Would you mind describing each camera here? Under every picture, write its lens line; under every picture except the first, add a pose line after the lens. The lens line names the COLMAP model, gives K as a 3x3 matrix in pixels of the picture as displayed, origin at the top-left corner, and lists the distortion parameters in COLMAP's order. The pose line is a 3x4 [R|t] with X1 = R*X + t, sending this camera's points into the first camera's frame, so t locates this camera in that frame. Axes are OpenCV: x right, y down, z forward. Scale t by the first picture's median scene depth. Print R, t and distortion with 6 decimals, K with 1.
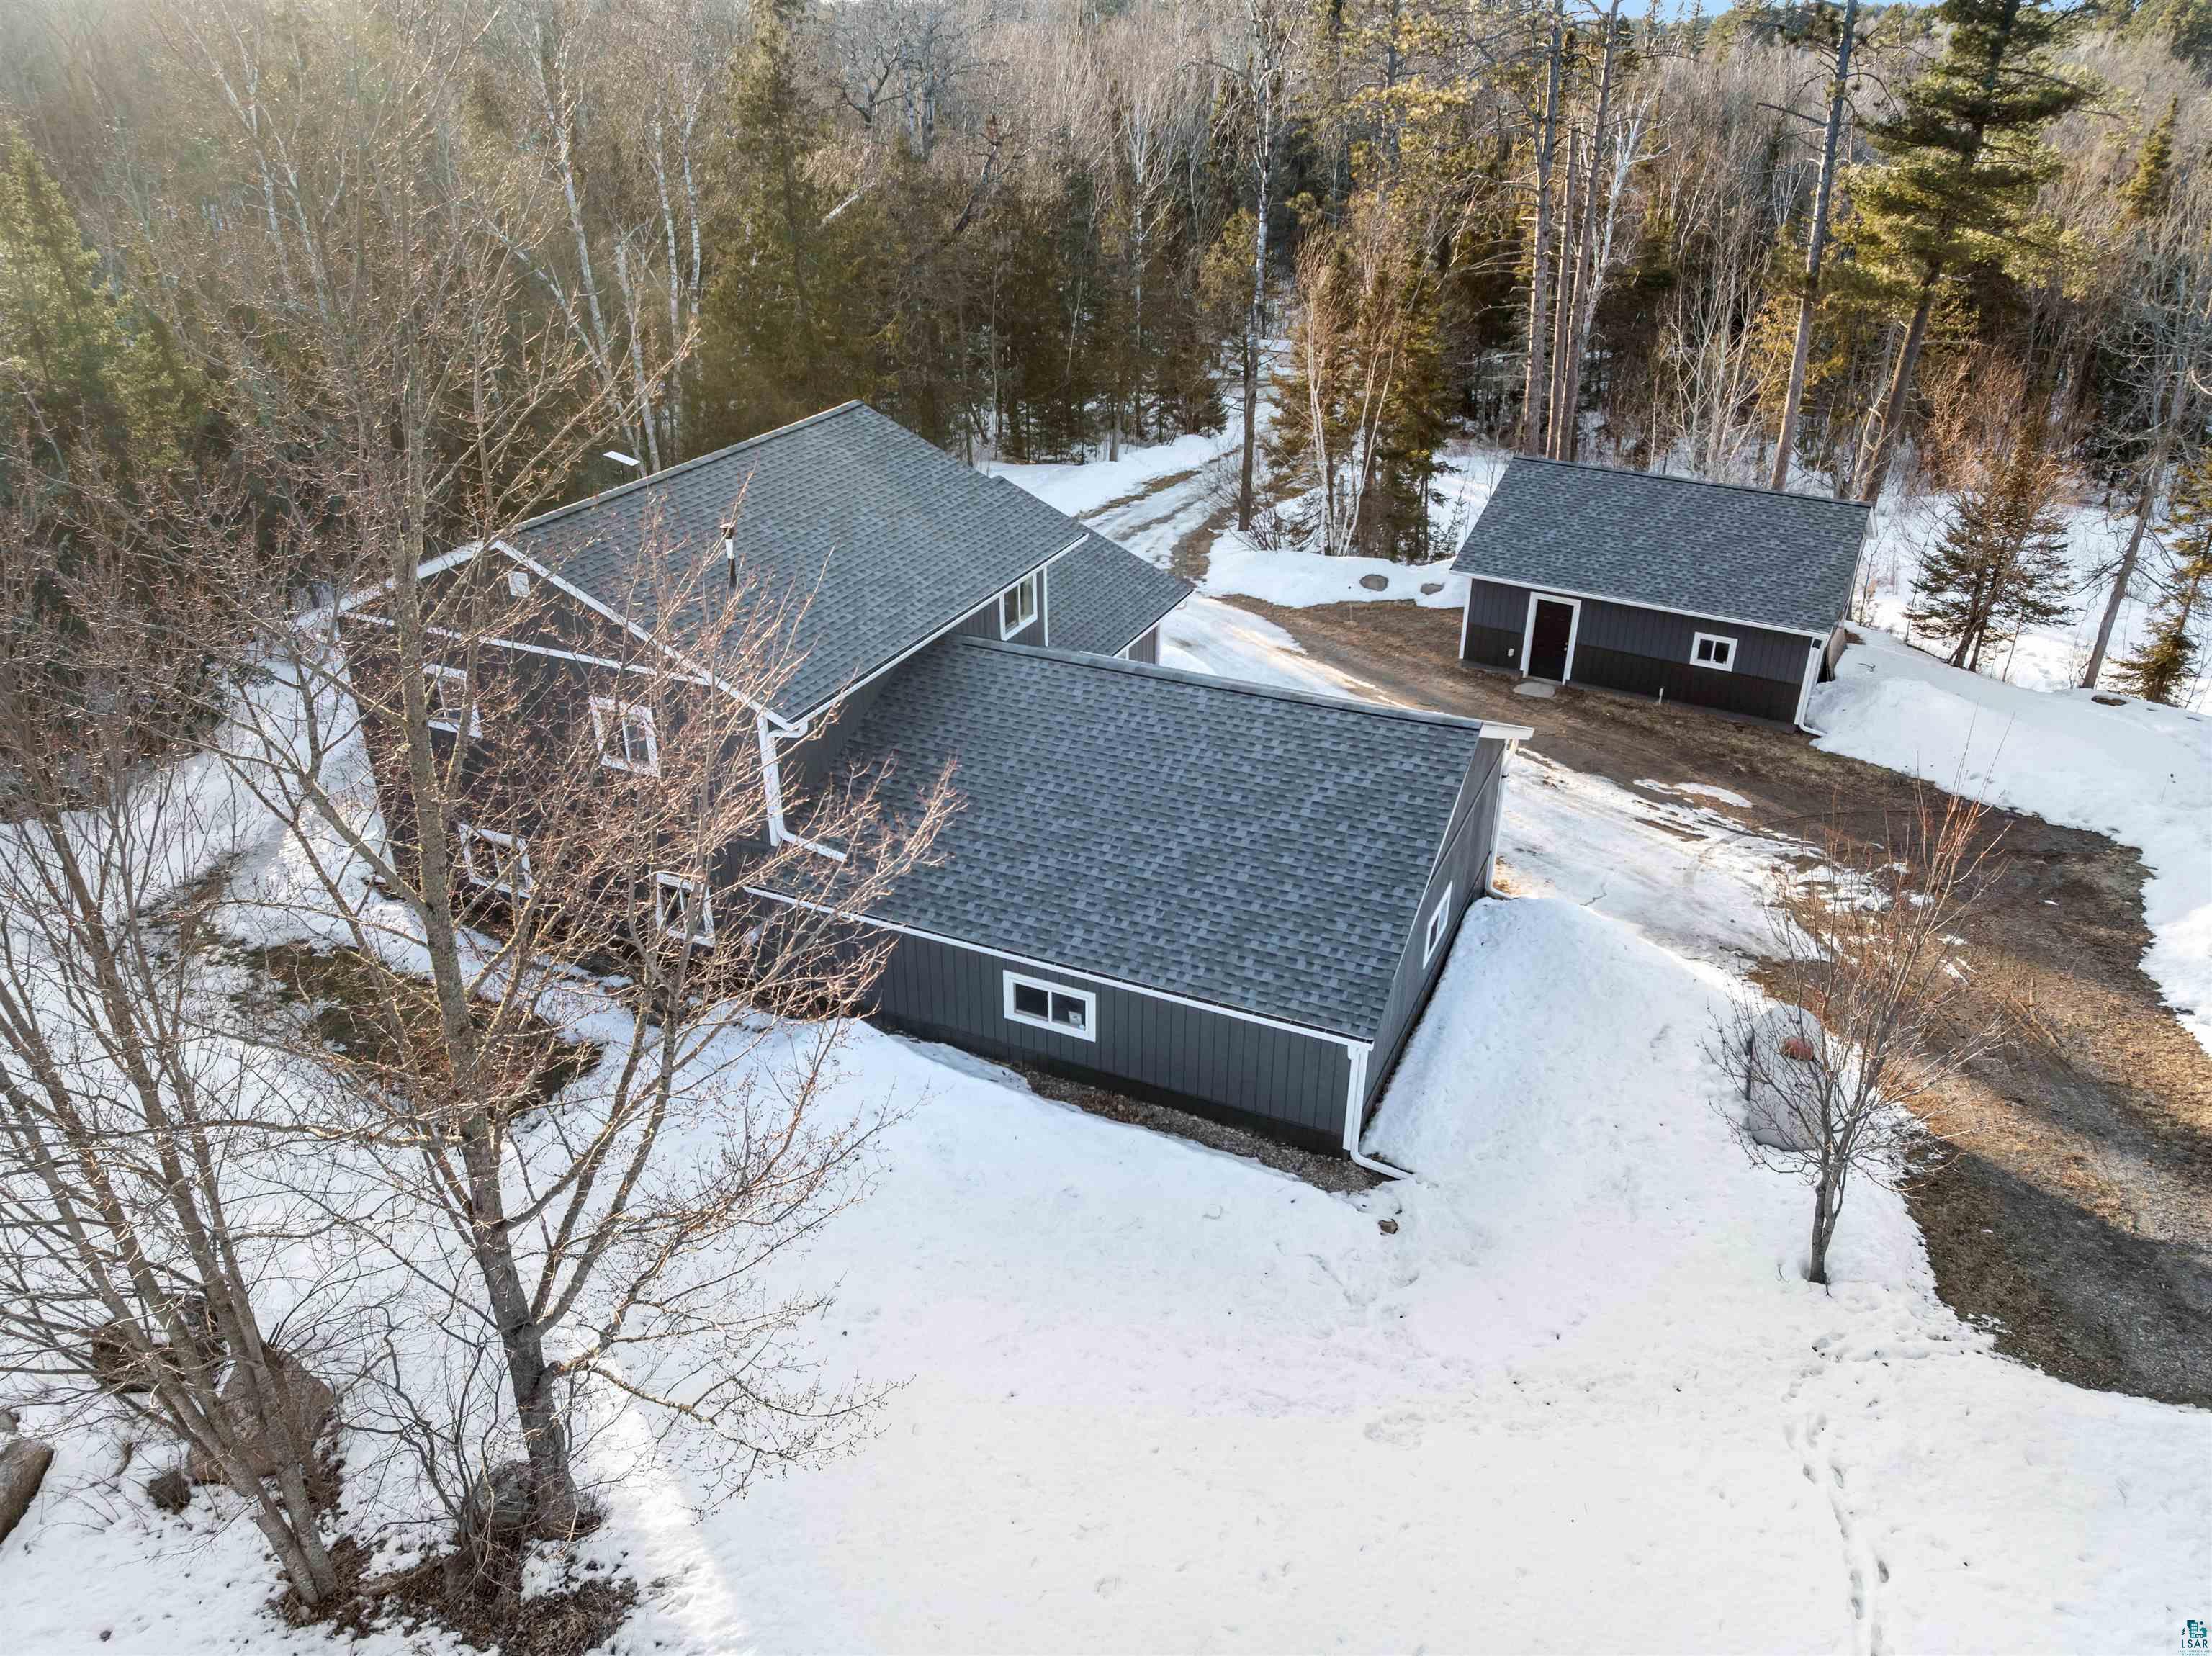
lens RADIAL K [[1565.6, 0, 1106.0], [0, 1565.6, 828.0], [0, 0, 1]] dist [-0.004968, -0.001879]
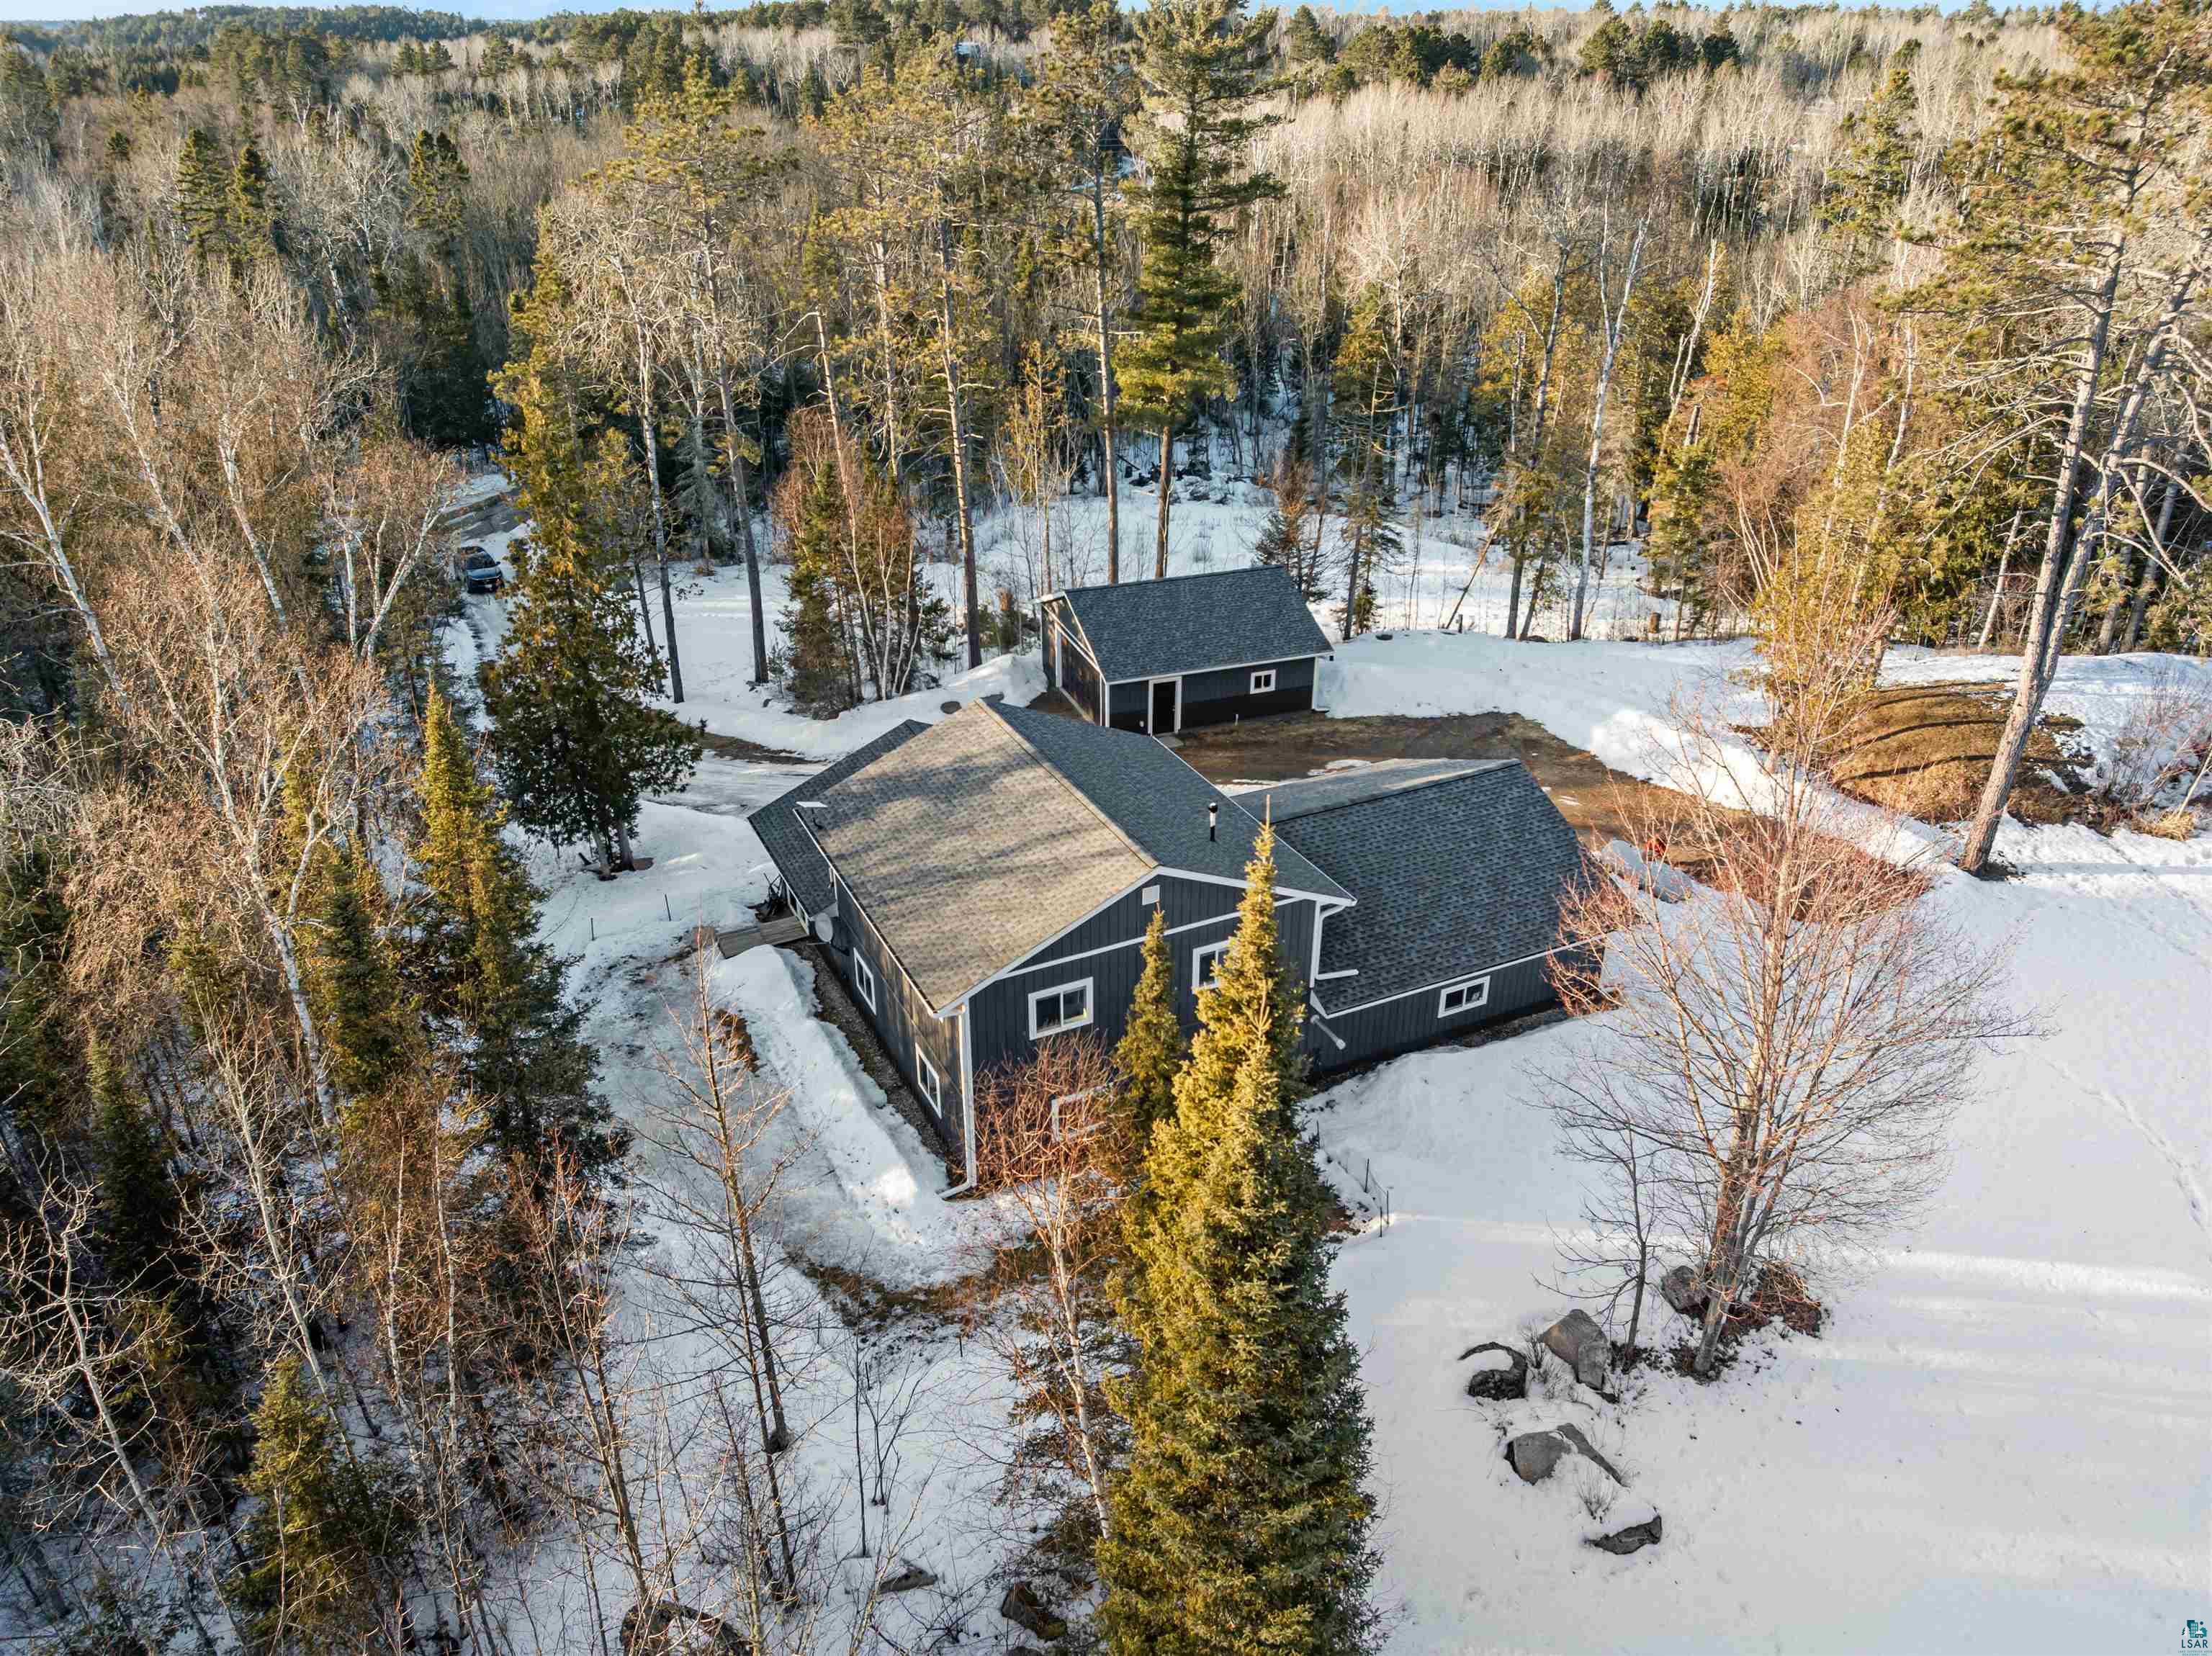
lens RADIAL K [[1561.4, 0, 1106.0], [0, 1561.4, 828.0], [0, 0, 1]] dist [0.000350, -0.043426]
pose [[0.635810, -0.360904, 0.682271, -1.303285], [0.358778, 0.920839, 0.152755, -0.430091], [-0.683392, 0.147660, 0.714963, 0.026427]]
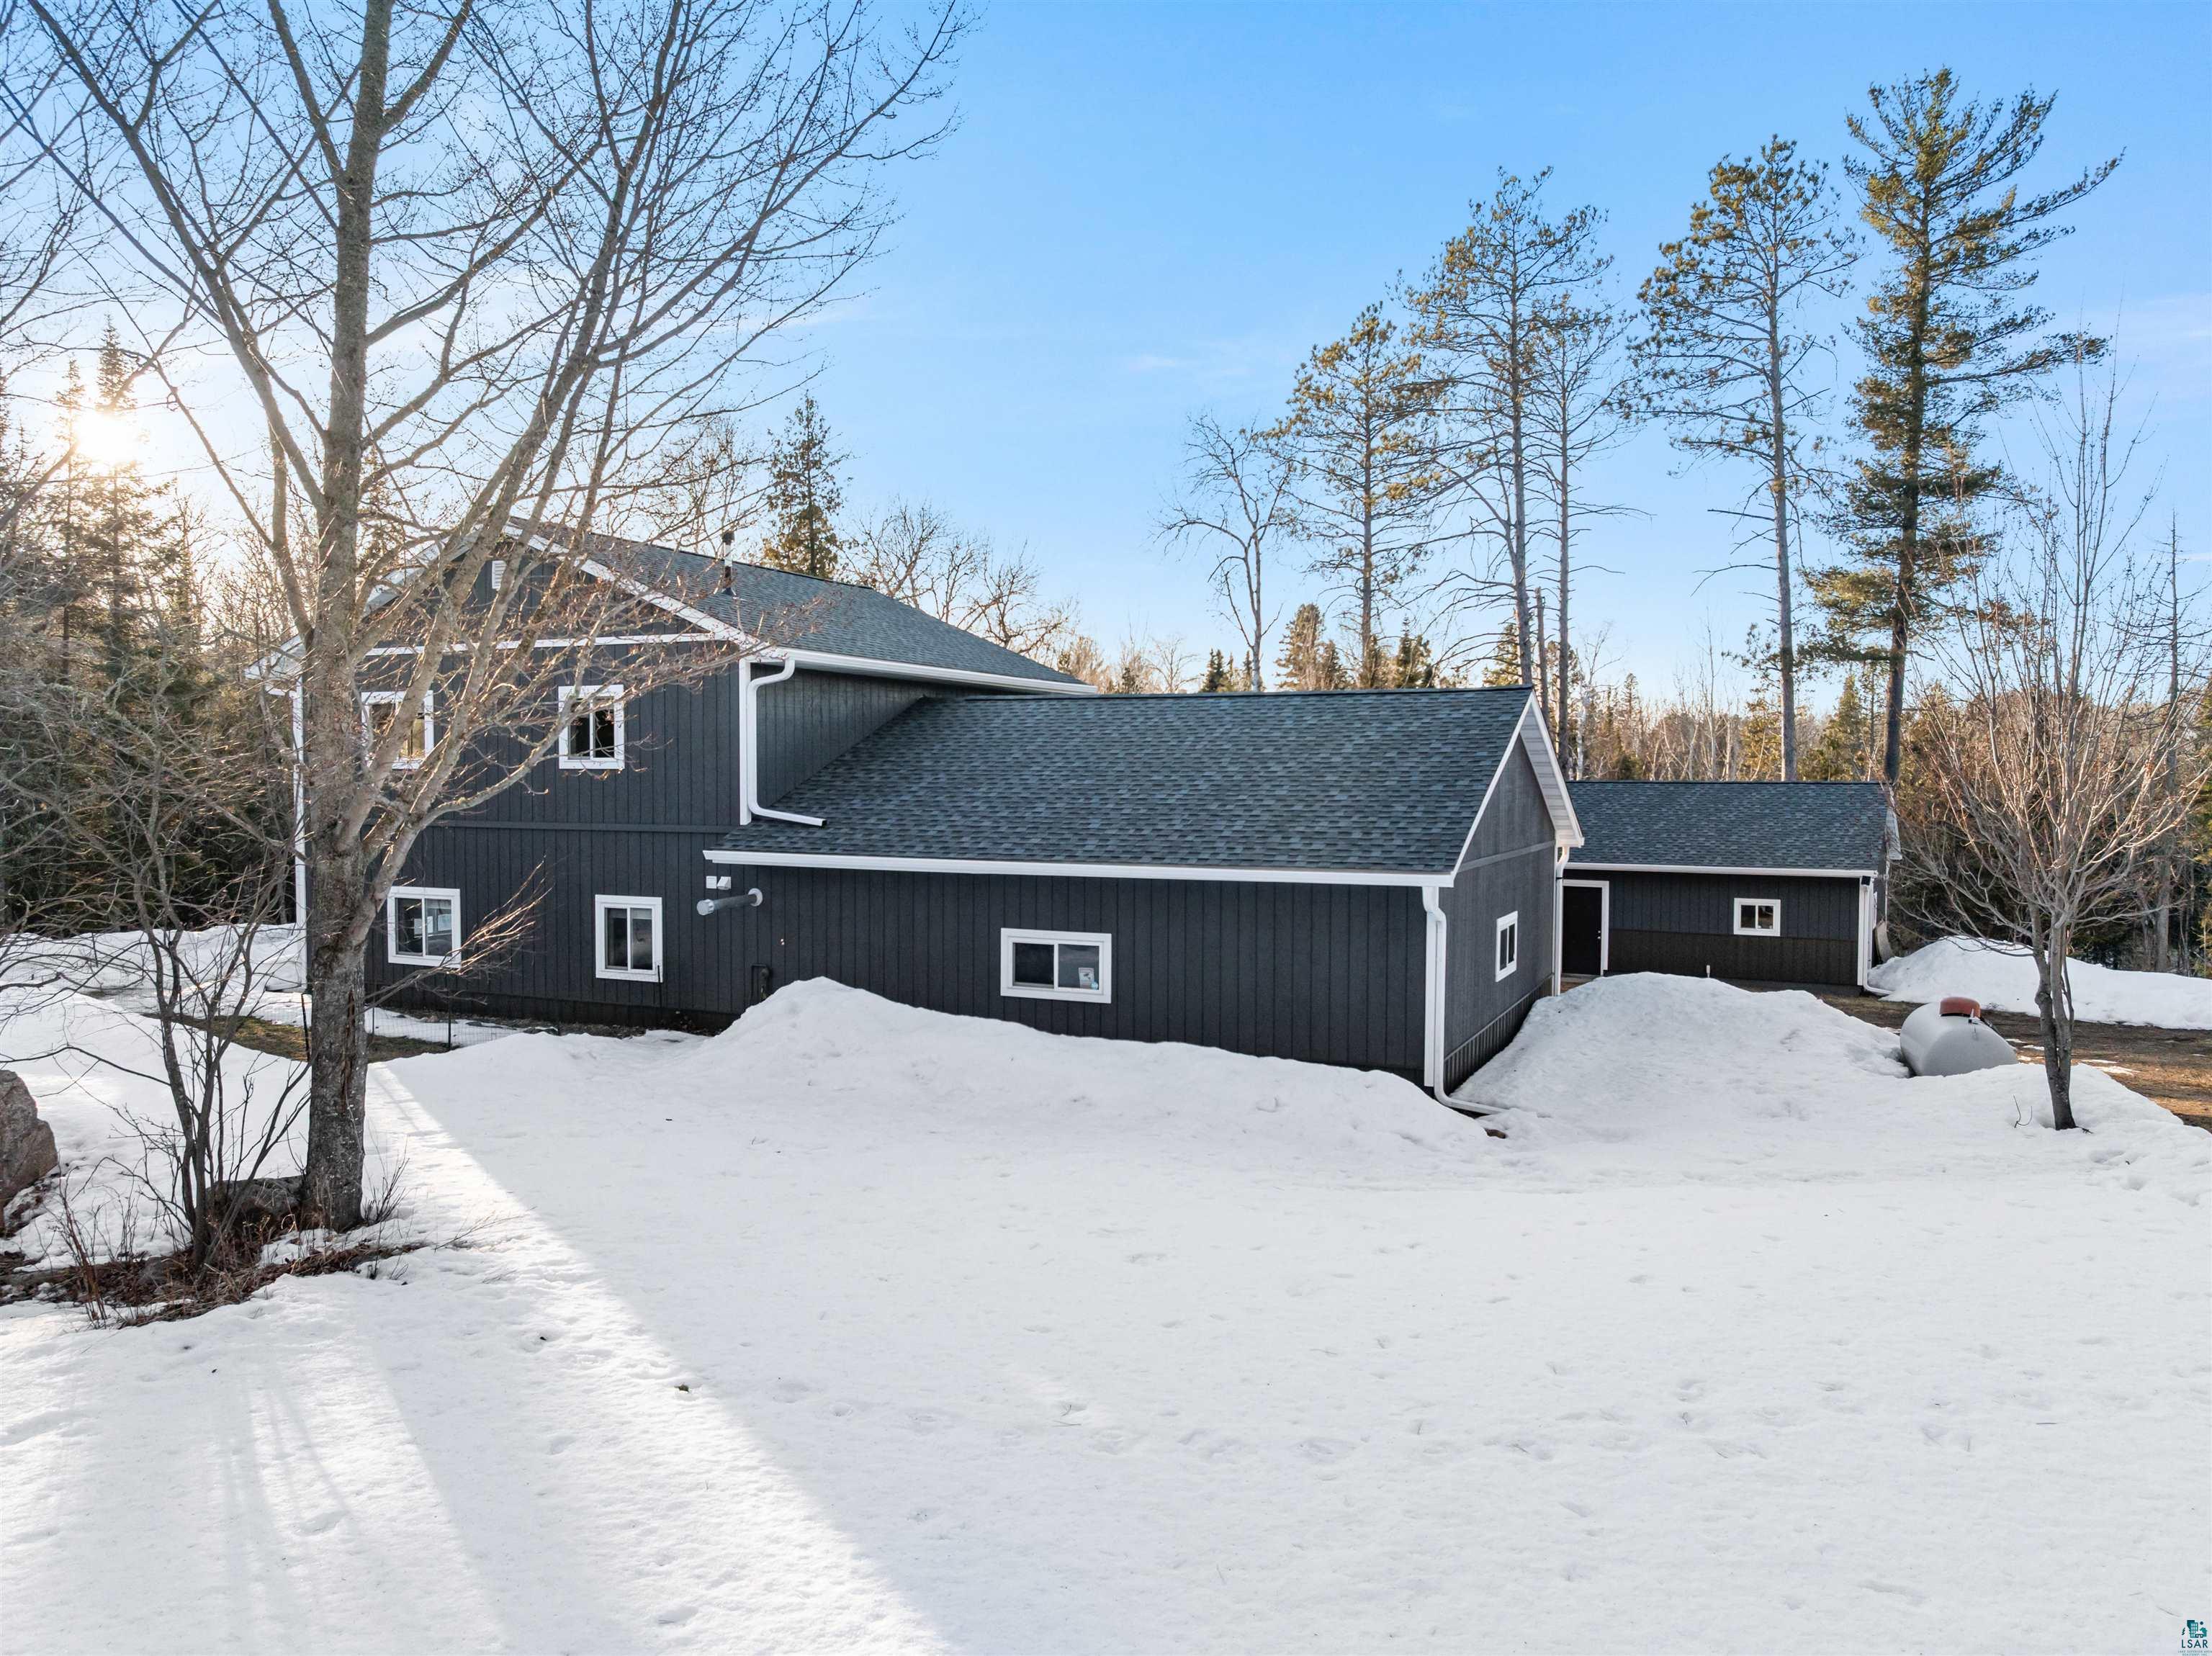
lens RADIAL K [[1561.4, 0, 1106.0], [0, 1561.4, 828.0], [0, 0, 1]] dist [0.000350, -0.043426]
pose [[0.999990, 0.002240, 0.003921, -0.012019], [-0.000326, 0.901876, -0.431994, 0.387200], [-0.004503, 0.431989, 0.901868, 0.207894]]
